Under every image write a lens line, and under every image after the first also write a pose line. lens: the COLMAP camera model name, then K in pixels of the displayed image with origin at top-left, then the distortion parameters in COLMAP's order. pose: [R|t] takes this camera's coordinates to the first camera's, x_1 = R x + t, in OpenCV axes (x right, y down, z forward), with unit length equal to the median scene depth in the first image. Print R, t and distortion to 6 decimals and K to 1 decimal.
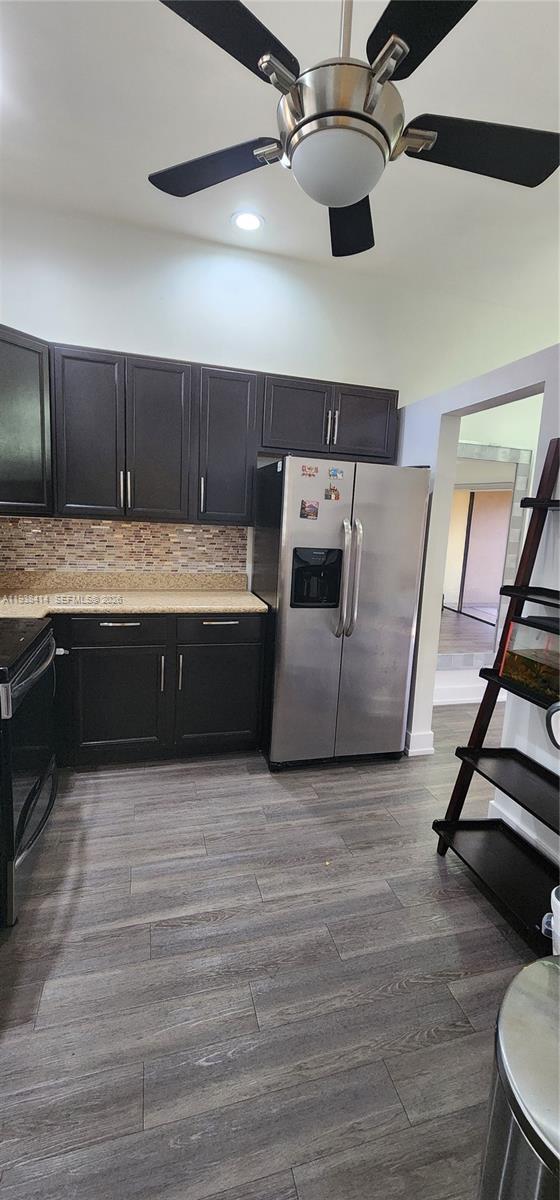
lens RADIAL K [[489.2, 0, 288.3], [0, 489.2, 593.8], [0, 0, 1]] dist [0.001515, -0.000127]
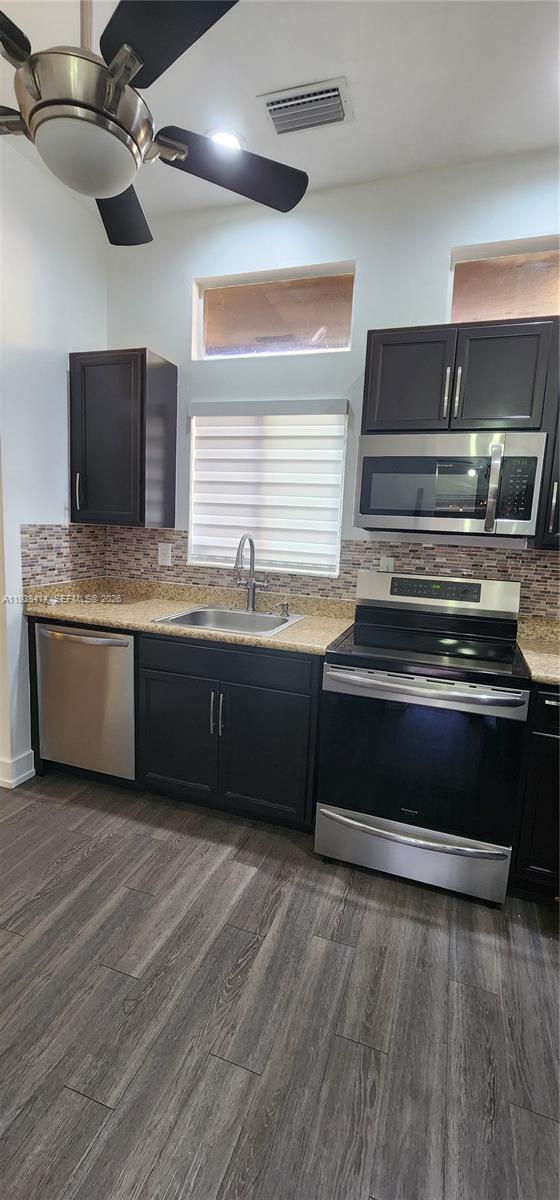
lens RADIAL K [[493.2, 0, 293.3], [0, 493.2, 592.2], [0, 0, 1]] dist [0.001635, 0.000337]
pose [[-0.564572, 0.027194, -0.824935, 0.330629], [-0.203859, 0.963899, 0.171293, -0.120282], [0.799812, 0.264877, -0.538647, 0.952673]]
